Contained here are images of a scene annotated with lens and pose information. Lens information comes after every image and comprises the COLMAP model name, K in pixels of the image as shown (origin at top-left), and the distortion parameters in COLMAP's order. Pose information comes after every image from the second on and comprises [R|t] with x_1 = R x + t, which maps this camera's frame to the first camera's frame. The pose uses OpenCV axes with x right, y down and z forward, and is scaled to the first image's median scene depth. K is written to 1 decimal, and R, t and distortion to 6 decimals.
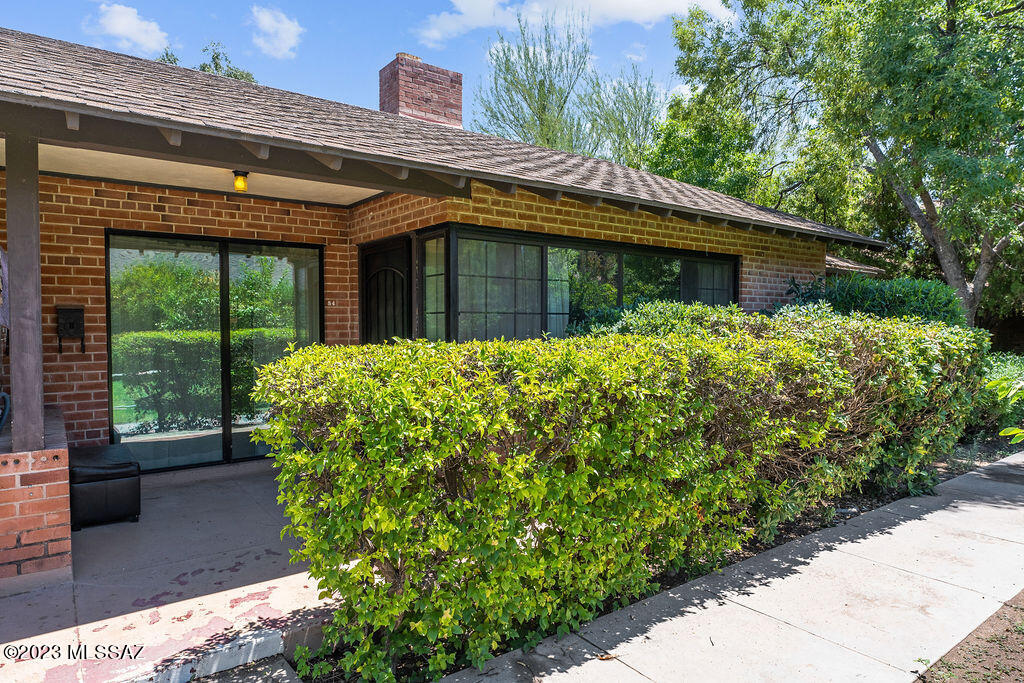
lens RADIAL K [[617.1, 0, 511.2], [0, 617.1, 343.0], [0, 0, 1]] dist [-0.001427, -0.001024]
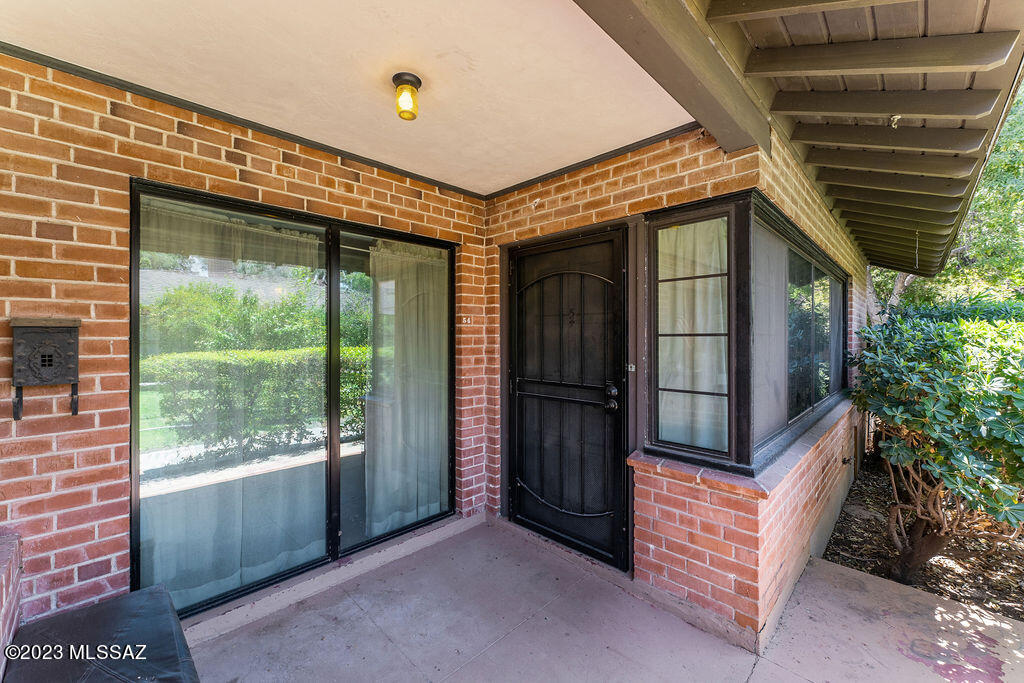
lens RADIAL K [[413.3, 0, 512.9], [0, 413.3, 336.4], [0, 0, 1]] dist [0.001418, -0.000454]
pose [[0.989609, 0.000701, 0.143780, -0.378899], [0.004023, 0.999462, -0.032561, -0.033722], [-0.143726, 0.032801, 0.989074, 0.596876]]
